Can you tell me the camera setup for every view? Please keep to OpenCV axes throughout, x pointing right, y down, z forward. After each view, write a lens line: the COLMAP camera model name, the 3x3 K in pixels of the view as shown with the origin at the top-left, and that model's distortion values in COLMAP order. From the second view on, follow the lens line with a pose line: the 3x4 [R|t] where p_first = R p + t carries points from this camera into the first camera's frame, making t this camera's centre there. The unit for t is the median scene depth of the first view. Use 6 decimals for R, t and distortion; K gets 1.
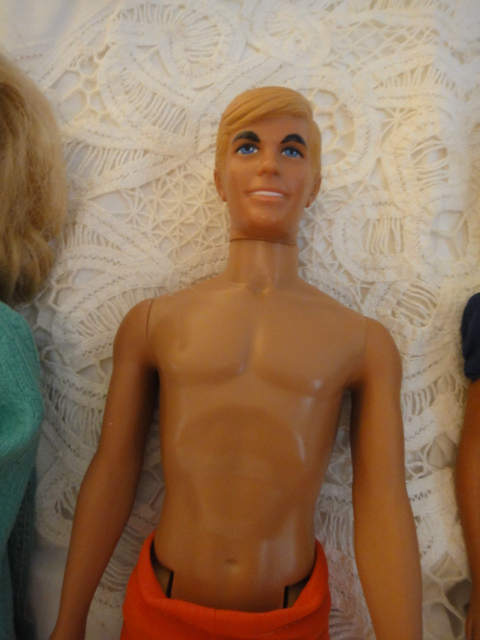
lens RADIAL K [[471.2, 0, 240.0], [0, 471.2, 320.0], [0, 0, 1]] dist [0.038393, -0.002619]
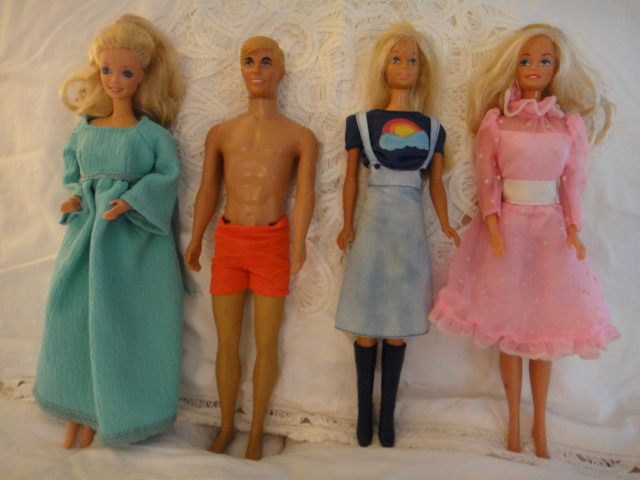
lens RADIAL K [[514.6, 0, 318.3], [0, 514.6, 231.7], [0, 0, 1]] dist [0.000799, 0.002385]
pose [[0.996872, -0.028945, -0.073544, 0.460840], [0.037764, 0.991871, 0.121515, 0.184422], [0.069429, -0.123912, 0.989861, -1.520804]]
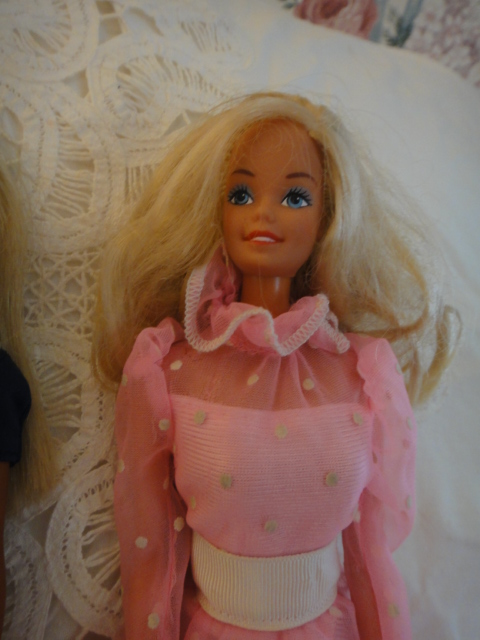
lens RADIAL K [[471.2, 0, 240.0], [0, 471.2, 320.0], [0, 0, 1]] dist [0.038393, -0.002619]
pose [[0.983272, -0.033294, 0.179074, 1.076418], [0.023305, 0.998068, 0.057598, -0.093051], [-0.180646, -0.052461, 0.982148, 0.141543]]
